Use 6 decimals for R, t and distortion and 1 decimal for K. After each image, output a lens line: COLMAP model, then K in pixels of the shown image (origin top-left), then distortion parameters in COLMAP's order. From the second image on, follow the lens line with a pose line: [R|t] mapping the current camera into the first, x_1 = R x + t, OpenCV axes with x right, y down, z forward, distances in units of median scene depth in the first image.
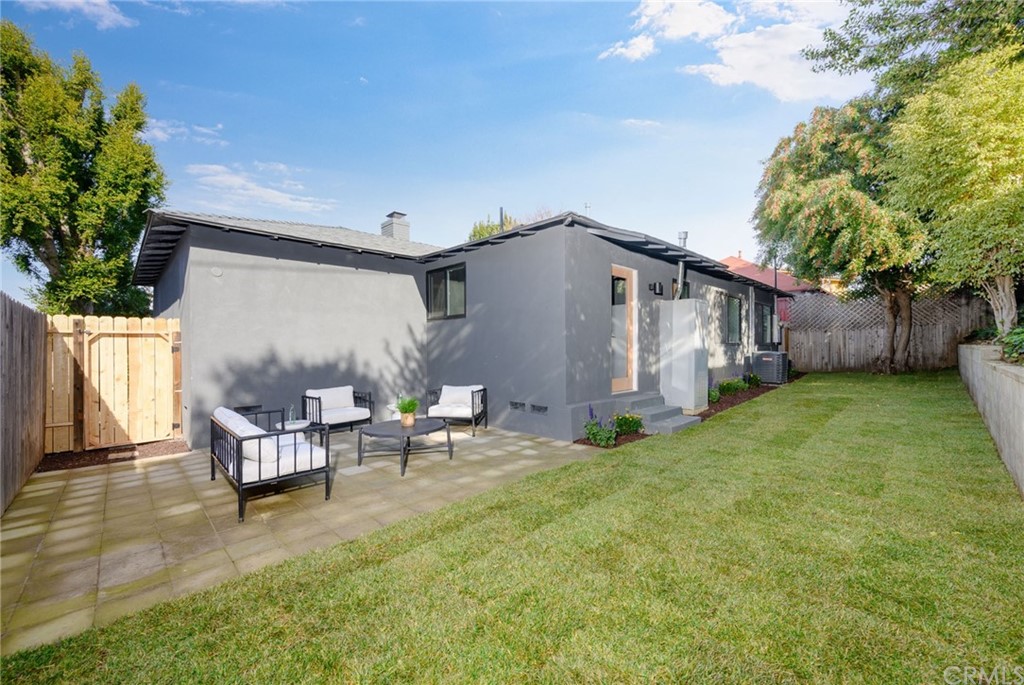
lens RADIAL K [[401.5, 0, 509.6], [0, 401.5, 349.1], [0, 0, 1]] dist [0.002923, 0.000227]
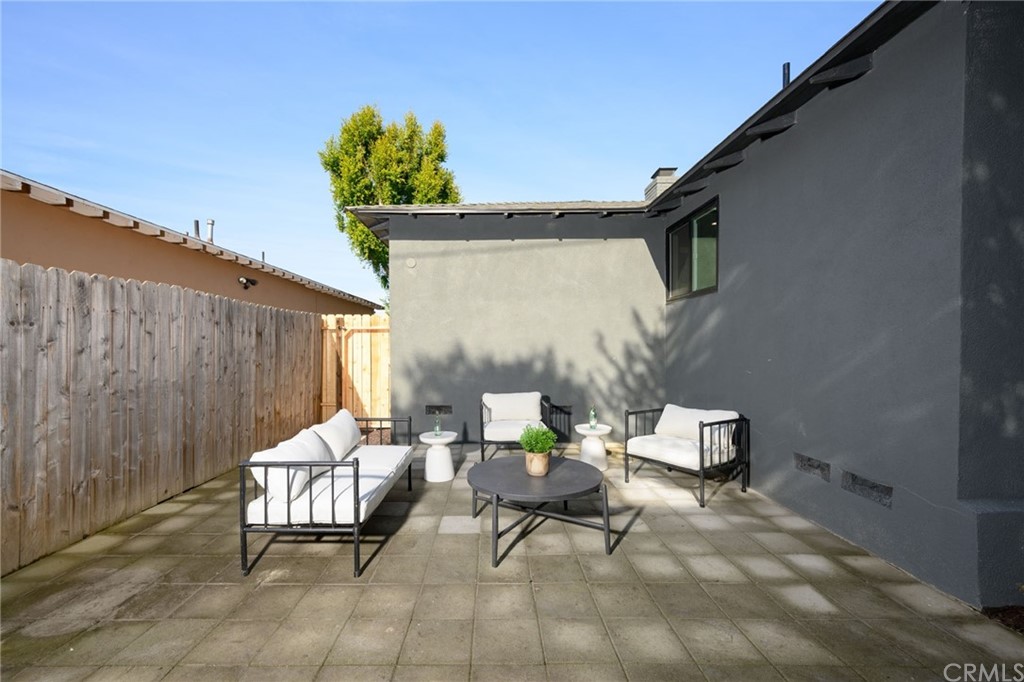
lens RADIAL K [[401.5, 0, 509.6], [0, 401.5, 347.6], [0, 0, 1]] dist [0.002923, 0.000227]
pose [[0.711437, 0.010736, -0.702668, 0.096929], [-0.006831, 0.999942, 0.008361, 0.000528], [0.702717, -0.001149, 0.711468, 0.405309]]
